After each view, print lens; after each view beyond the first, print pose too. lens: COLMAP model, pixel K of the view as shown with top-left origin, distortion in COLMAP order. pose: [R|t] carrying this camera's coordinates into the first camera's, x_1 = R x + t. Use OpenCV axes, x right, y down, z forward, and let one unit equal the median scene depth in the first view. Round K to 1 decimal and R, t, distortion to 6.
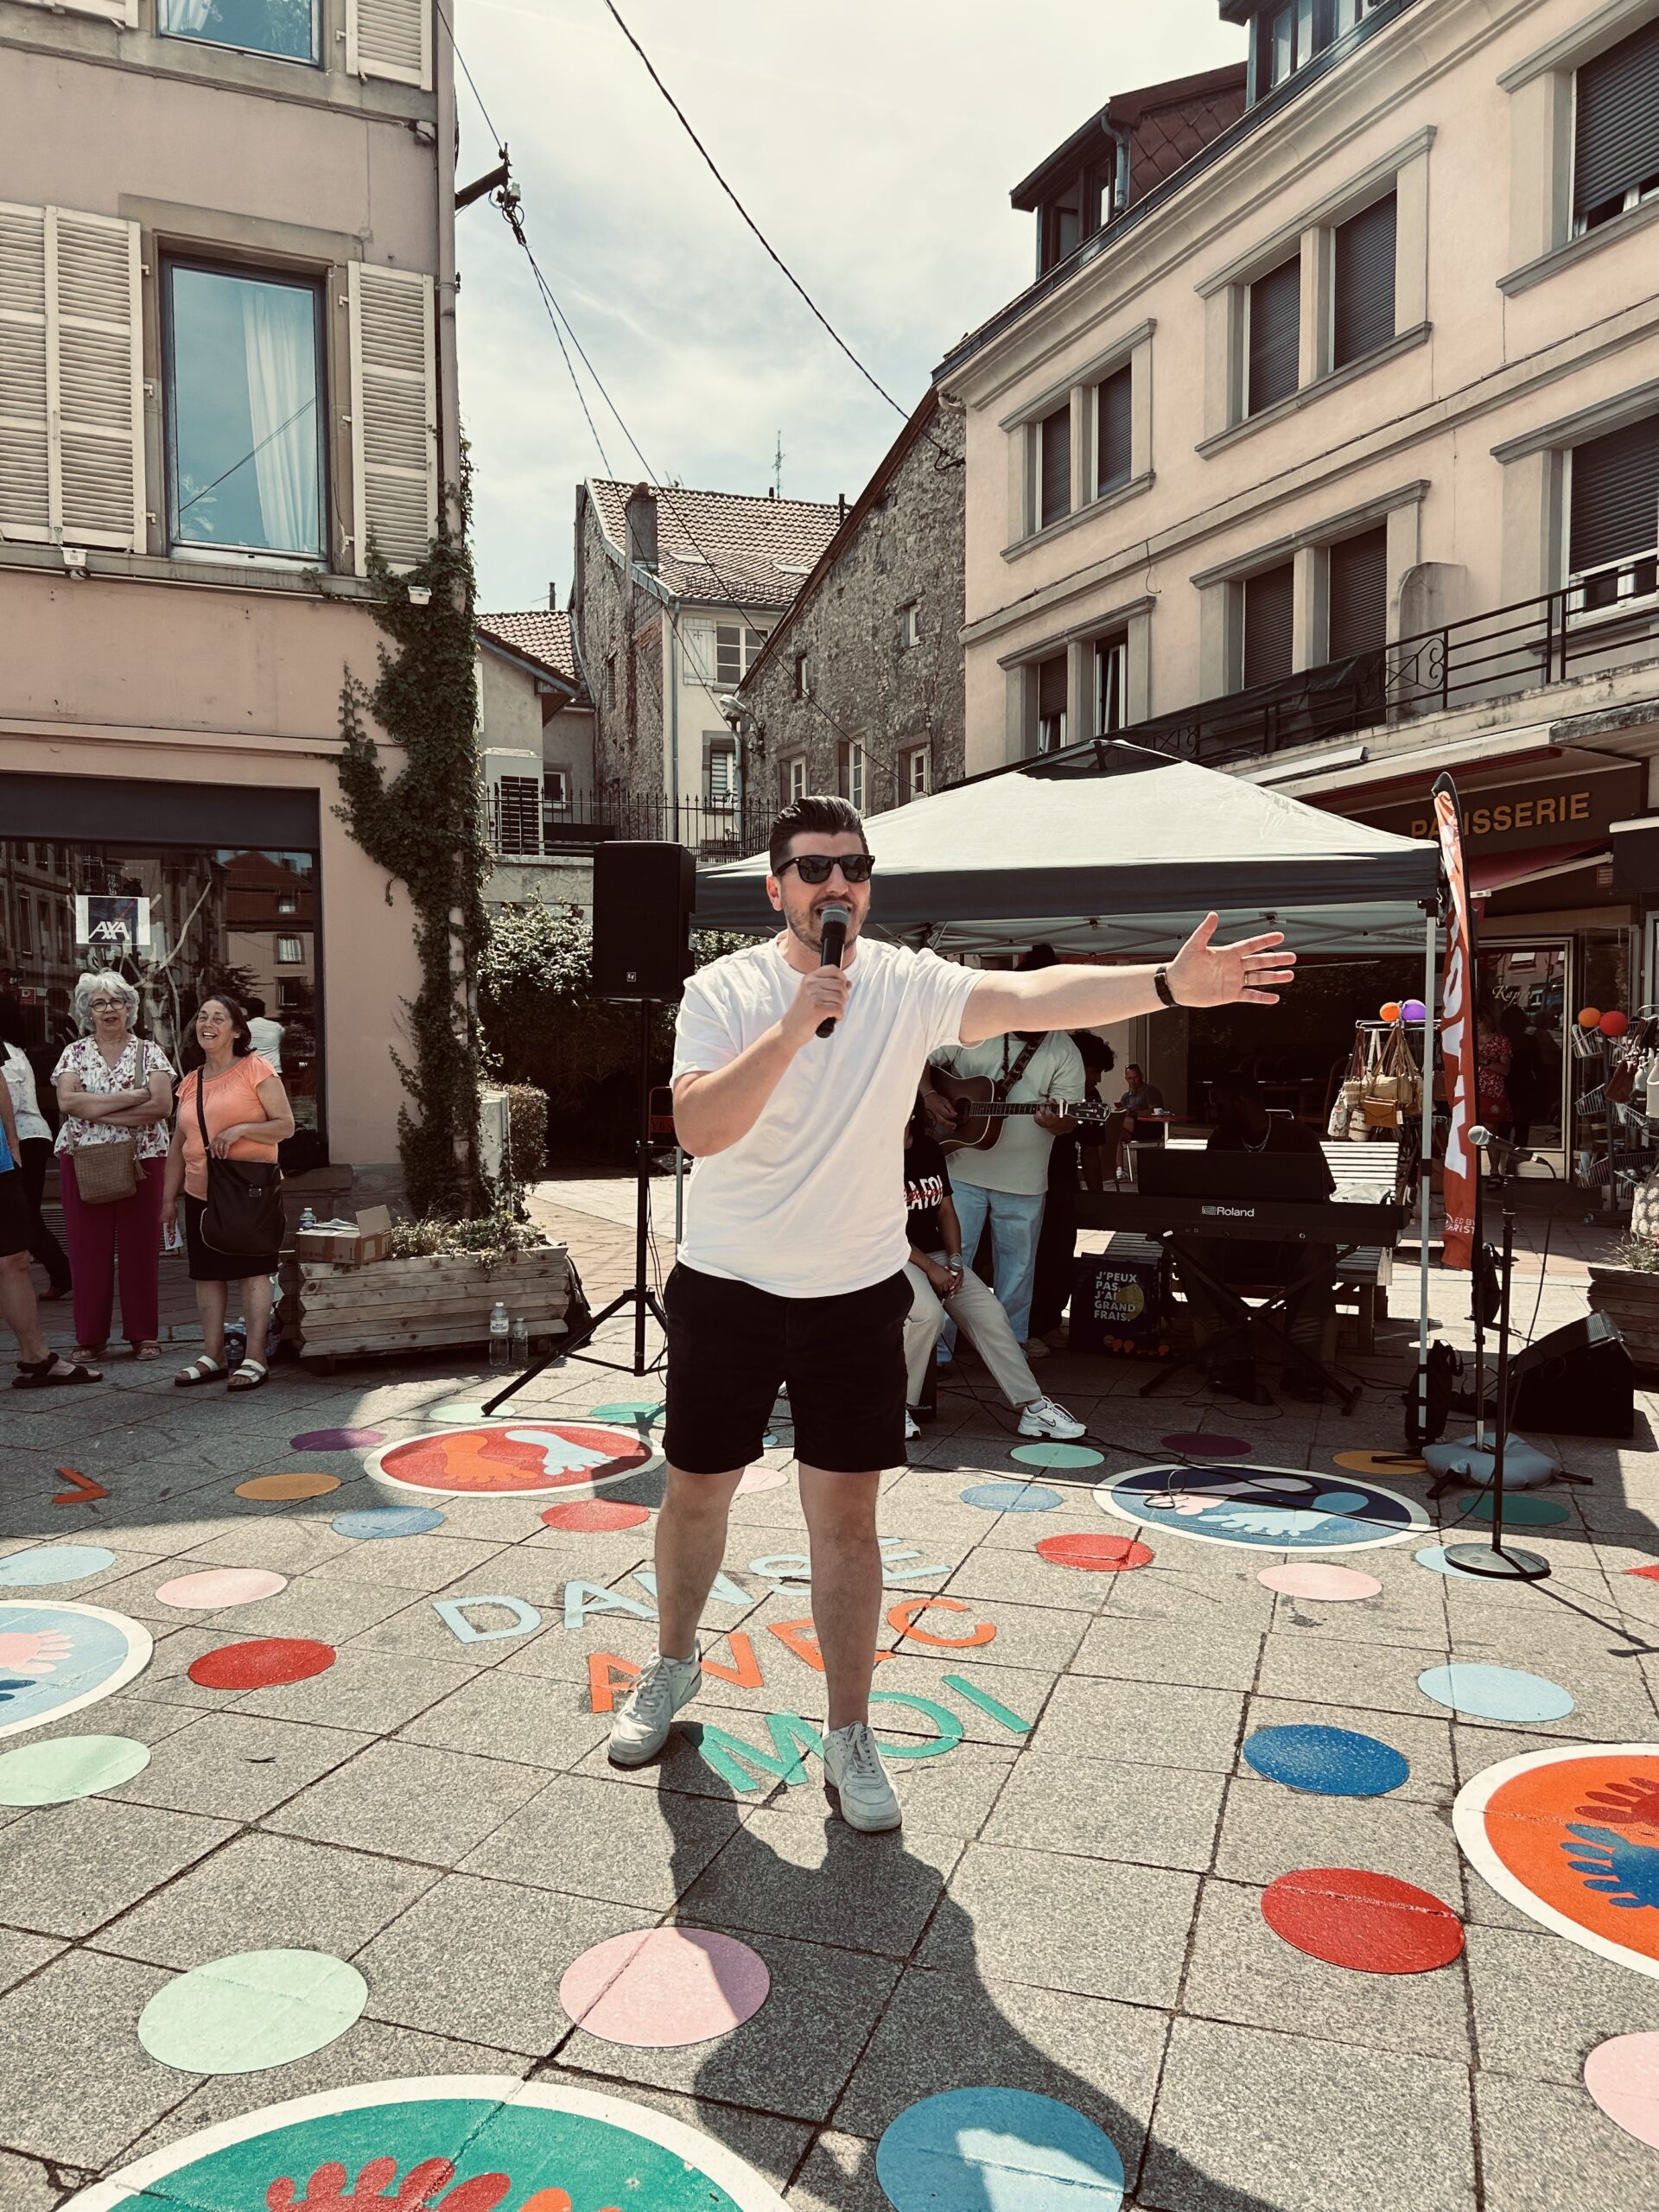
lens RADIAL K [[1668.1, 0, 841.6], [0, 1668.1, 1104.6], [0, 0, 1]] dist [0.042487, -0.040965]
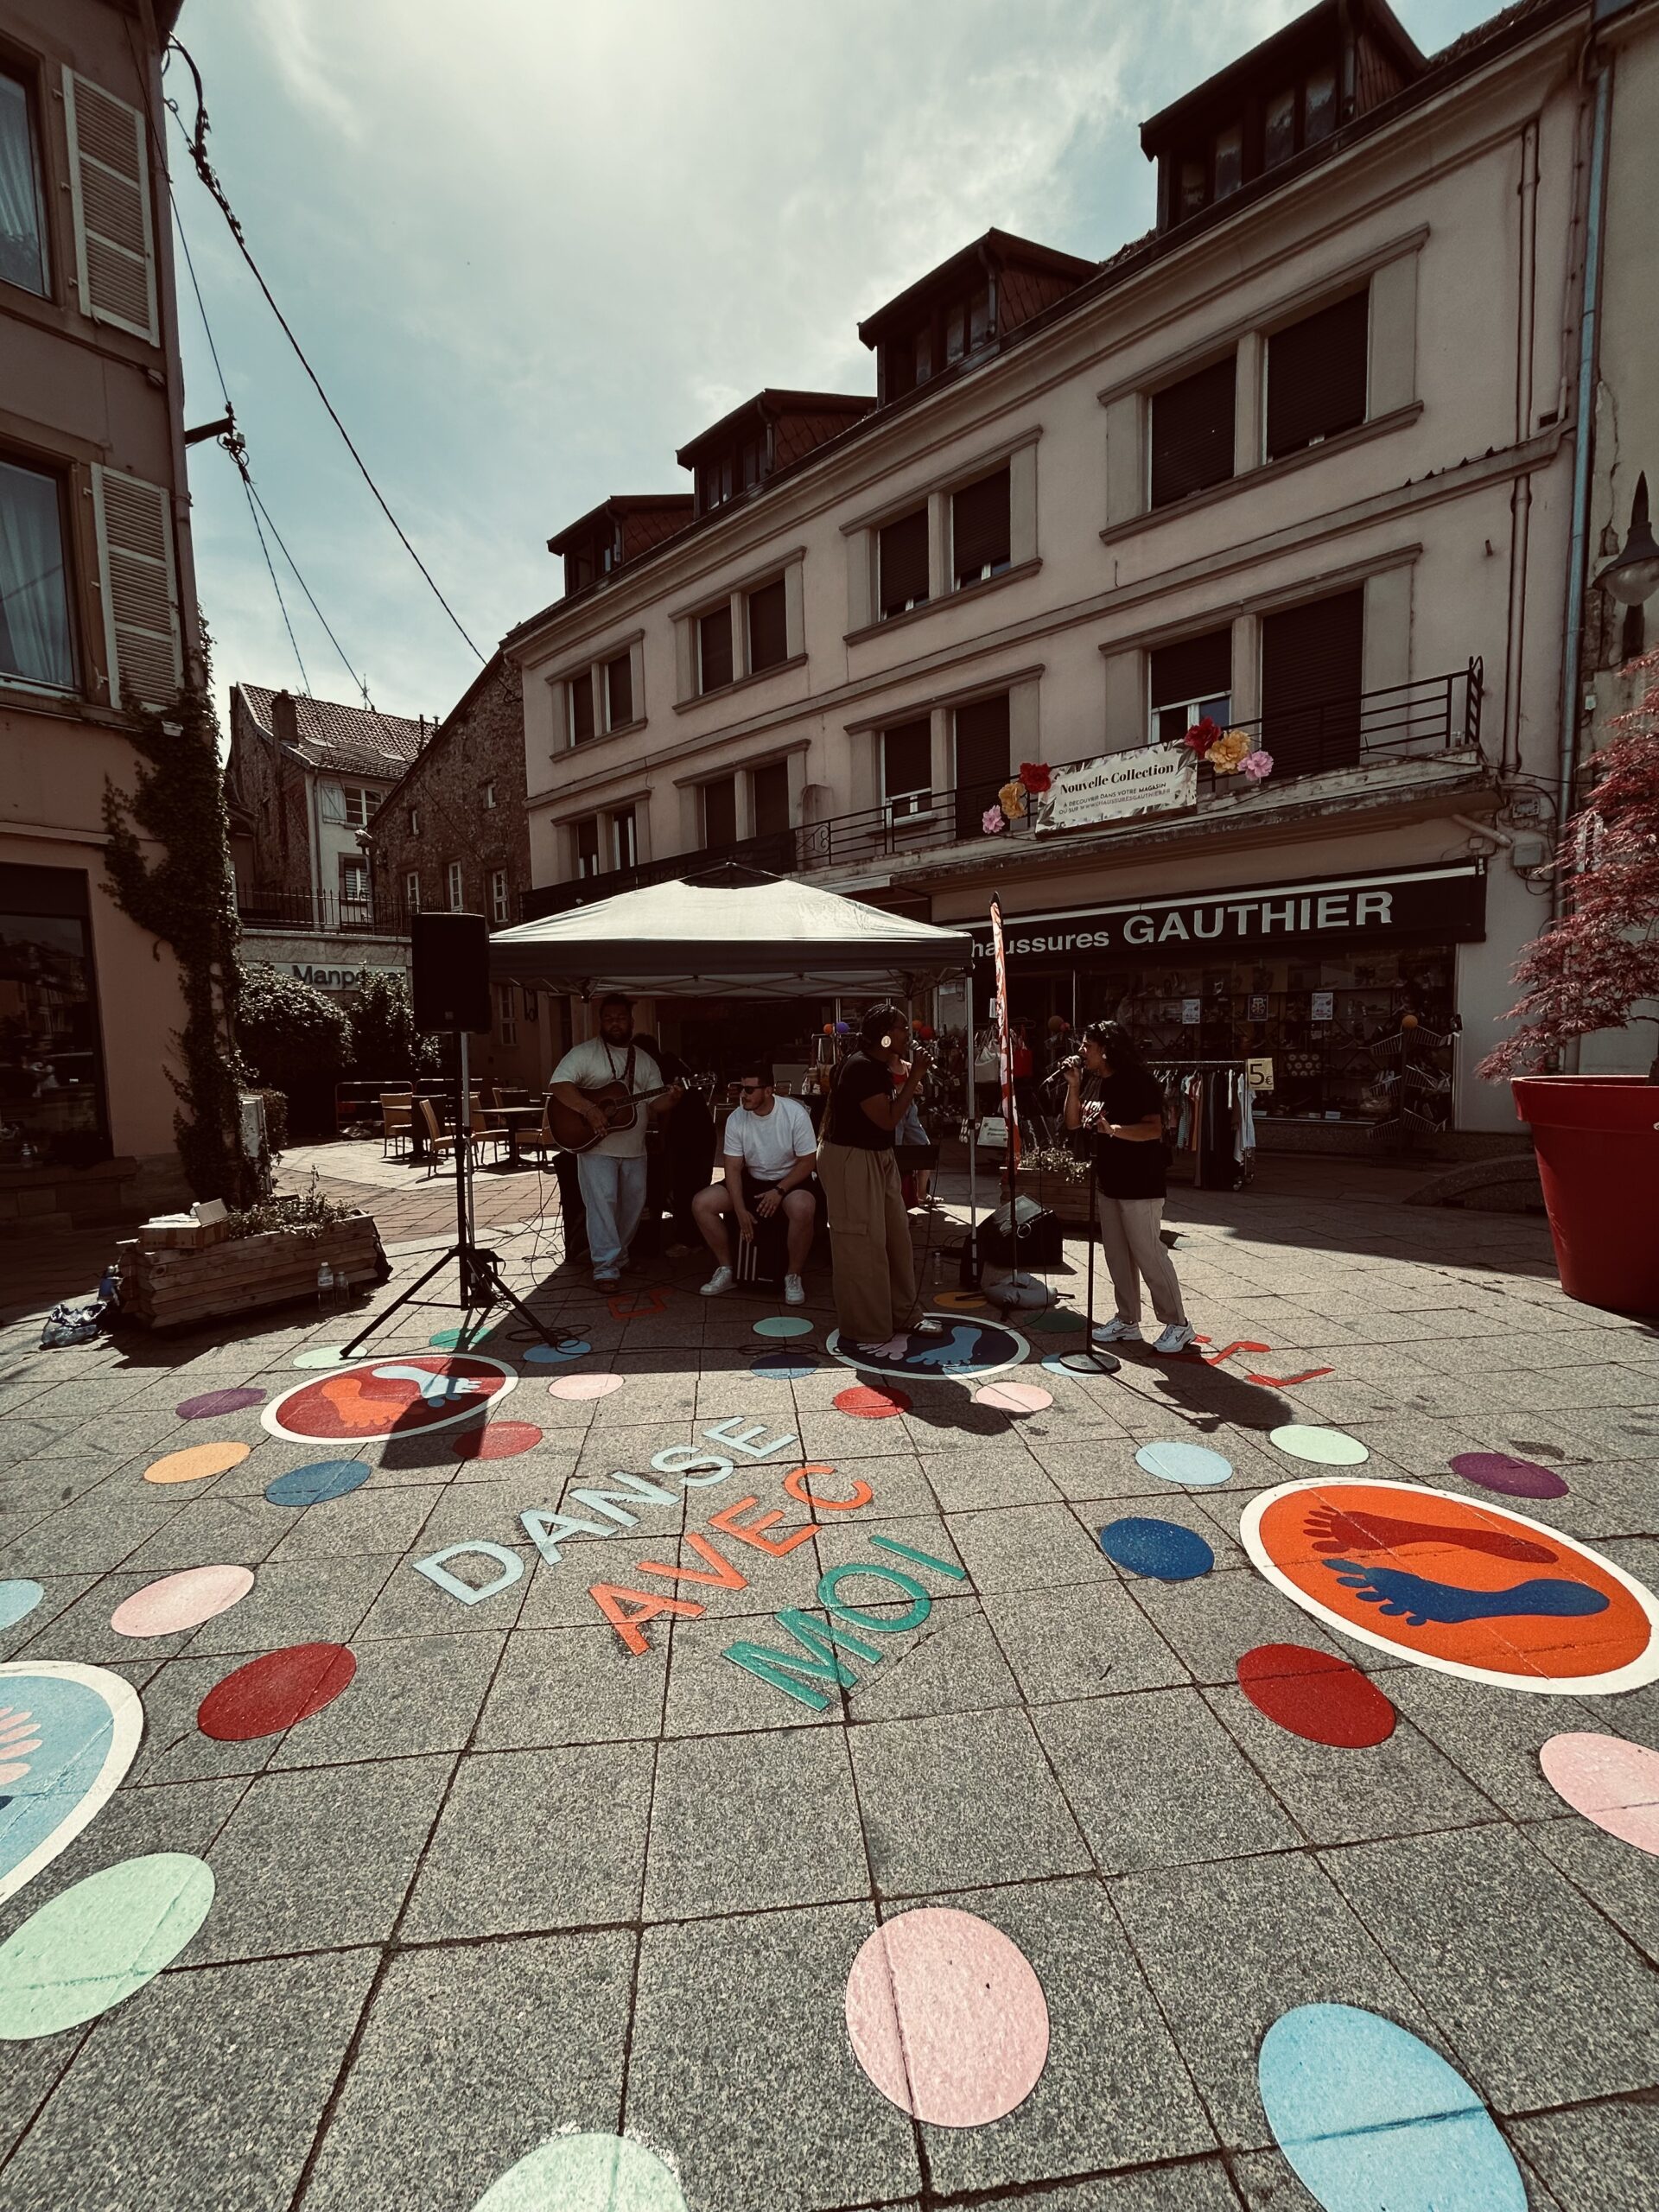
lens RADIAL K [[894.0, 0, 831.1], [0, 894.0, 1099.4], [0, 0, 1]] dist [-0.000867, 0.000688]
pose [[0.906522, -0.049409, 0.419258, -0.087192], [0.038028, 0.998647, 0.035465, -0.013630], [-0.420443, -0.016206, 0.907174, 0.126095]]
